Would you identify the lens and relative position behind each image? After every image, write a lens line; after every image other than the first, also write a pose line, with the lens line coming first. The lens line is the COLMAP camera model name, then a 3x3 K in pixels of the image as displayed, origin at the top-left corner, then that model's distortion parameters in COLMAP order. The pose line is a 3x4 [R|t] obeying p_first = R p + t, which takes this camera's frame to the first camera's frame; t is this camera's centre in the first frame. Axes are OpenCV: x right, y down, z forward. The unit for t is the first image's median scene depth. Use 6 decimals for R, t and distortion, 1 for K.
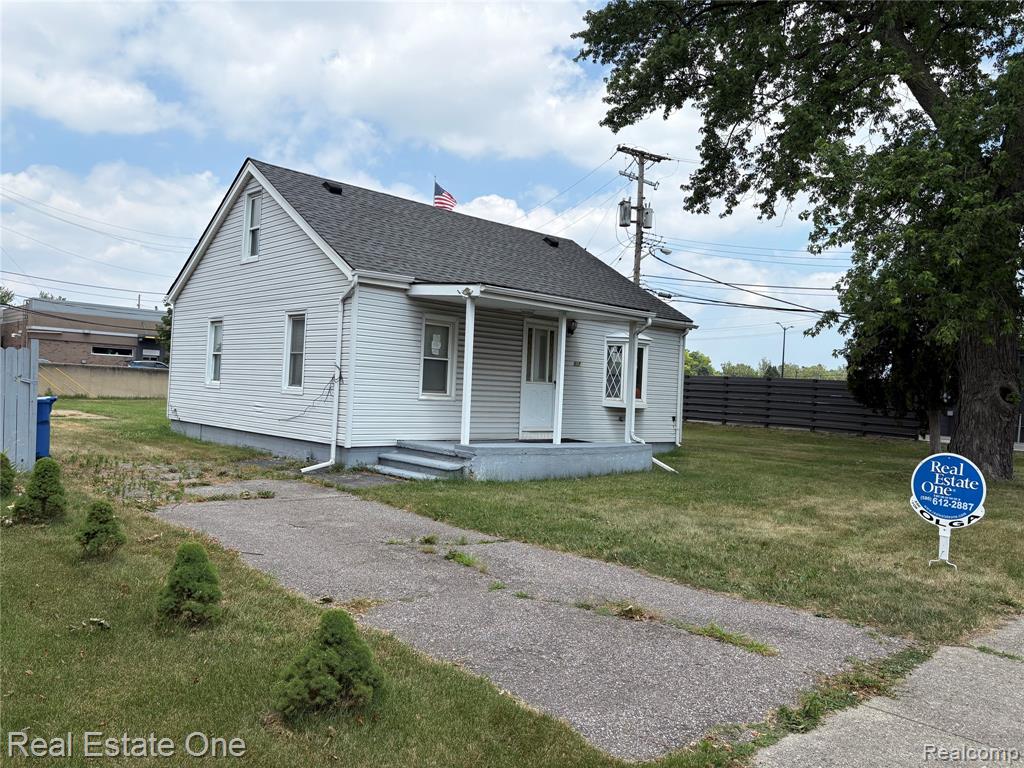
lens RADIAL K [[776.1, 0, 511.3], [0, 776.1, 384.4], [0, 0, 1]] dist [0.059923, -0.052766]
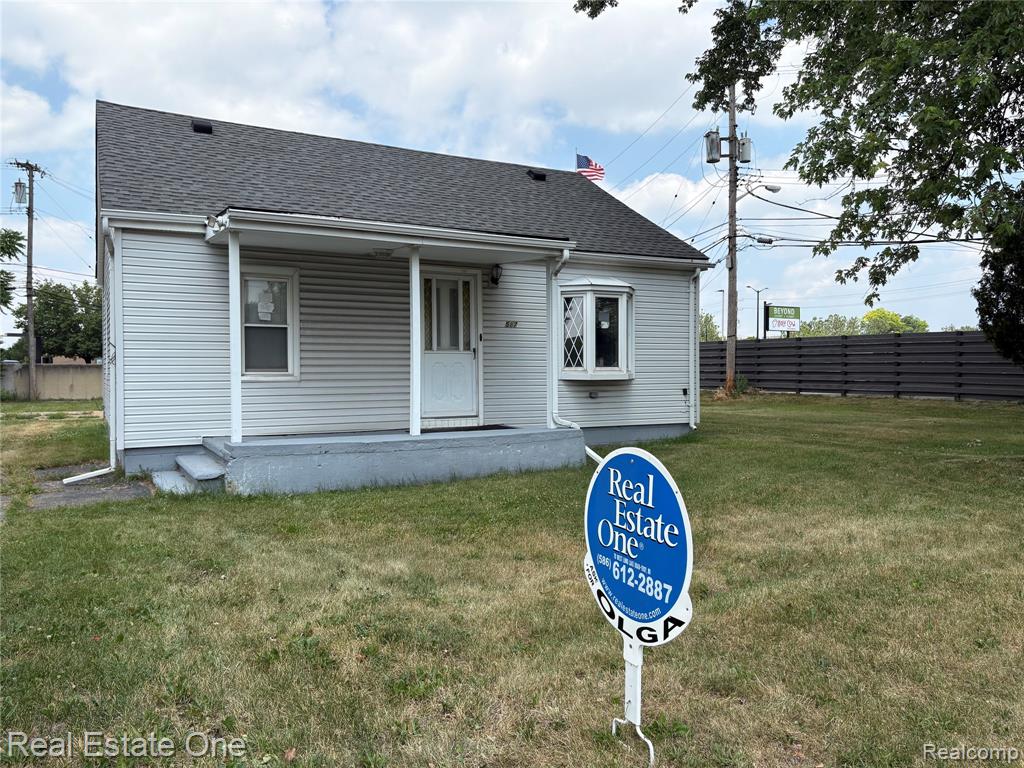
lens RADIAL K [[776.1, 0, 518.0], [0, 776.1, 382.3], [0, 0, 1]] dist [0.059923, -0.052766]
pose [[0.969489, -0.047925, -0.240404, 0.256492], [0.051991, 0.998591, 0.010595, 0.020929], [0.239558, -0.022770, 0.970615, 0.266413]]
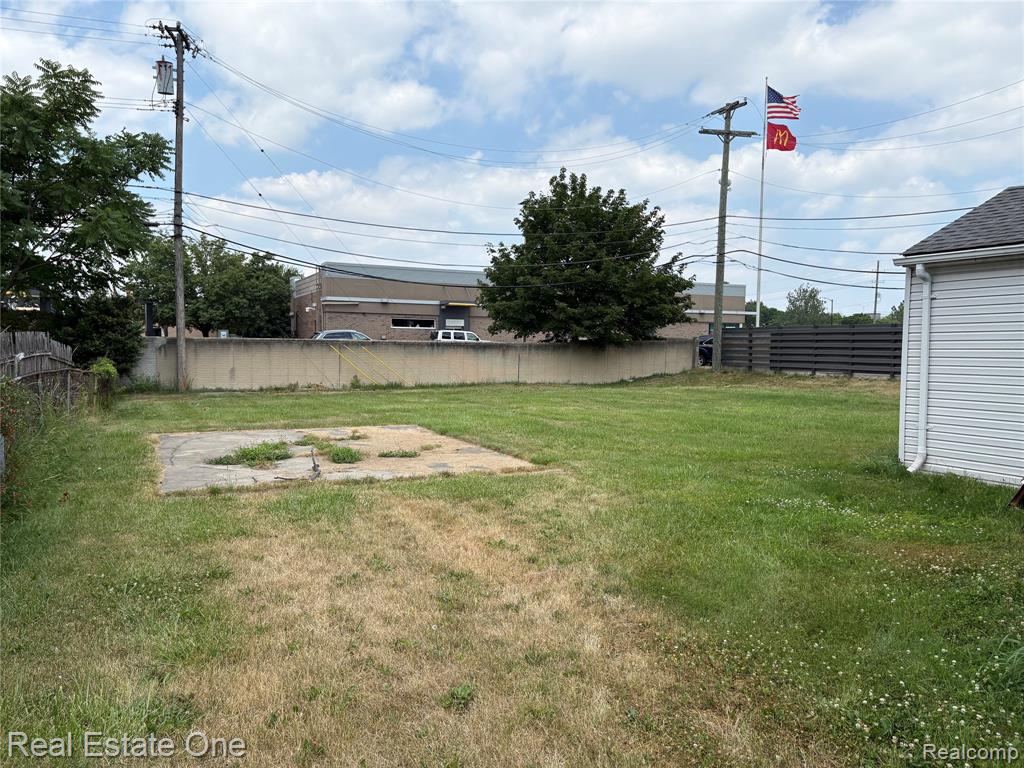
lens RADIAL K [[776.1, 0, 516.2], [0, 776.1, 385.7], [0, 0, 1]] dist [0.059923, -0.052766]
pose [[0.954197, -0.026537, -0.297998, -0.552300], [0.041079, 0.998246, 0.042639, -0.024471], [0.296344, -0.052927, 0.953614, 0.854304]]
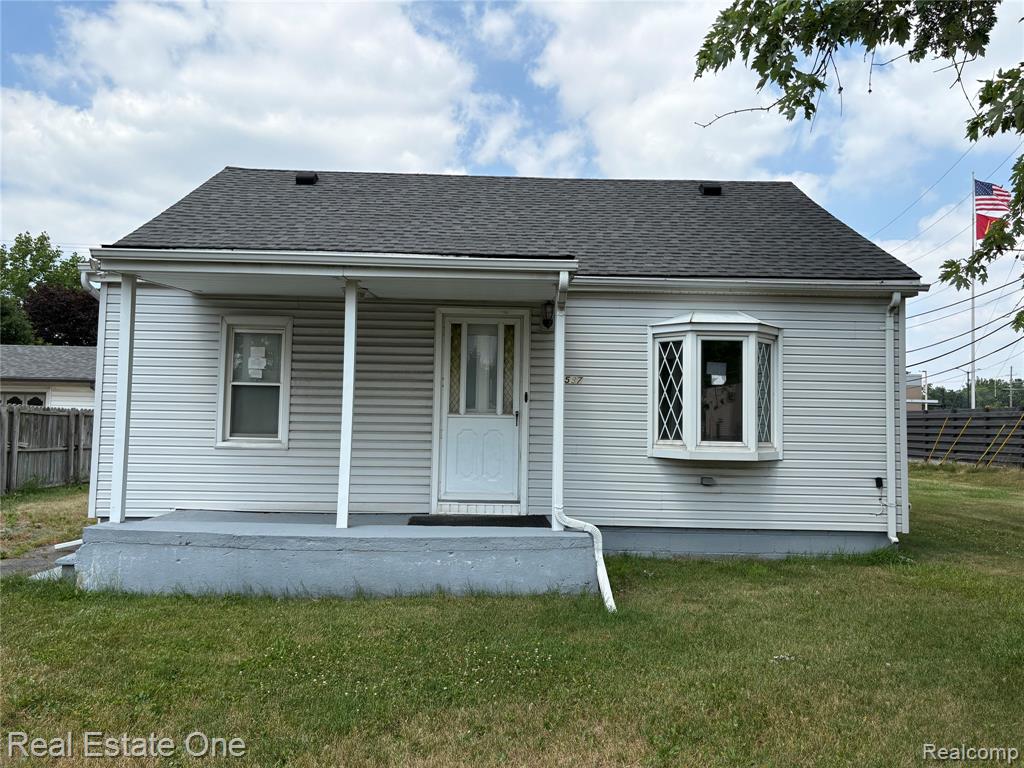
lens RADIAL K [[776.1, 0, 516.9], [0, 776.1, 374.5], [0, 0, 1]] dist [0.059923, -0.052766]
pose [[0.740835, -0.078533, -0.667081, 0.408080], [0.021246, 0.995384, -0.093588, 0.020149], [0.671351, 0.055161, 0.739084, 0.538651]]
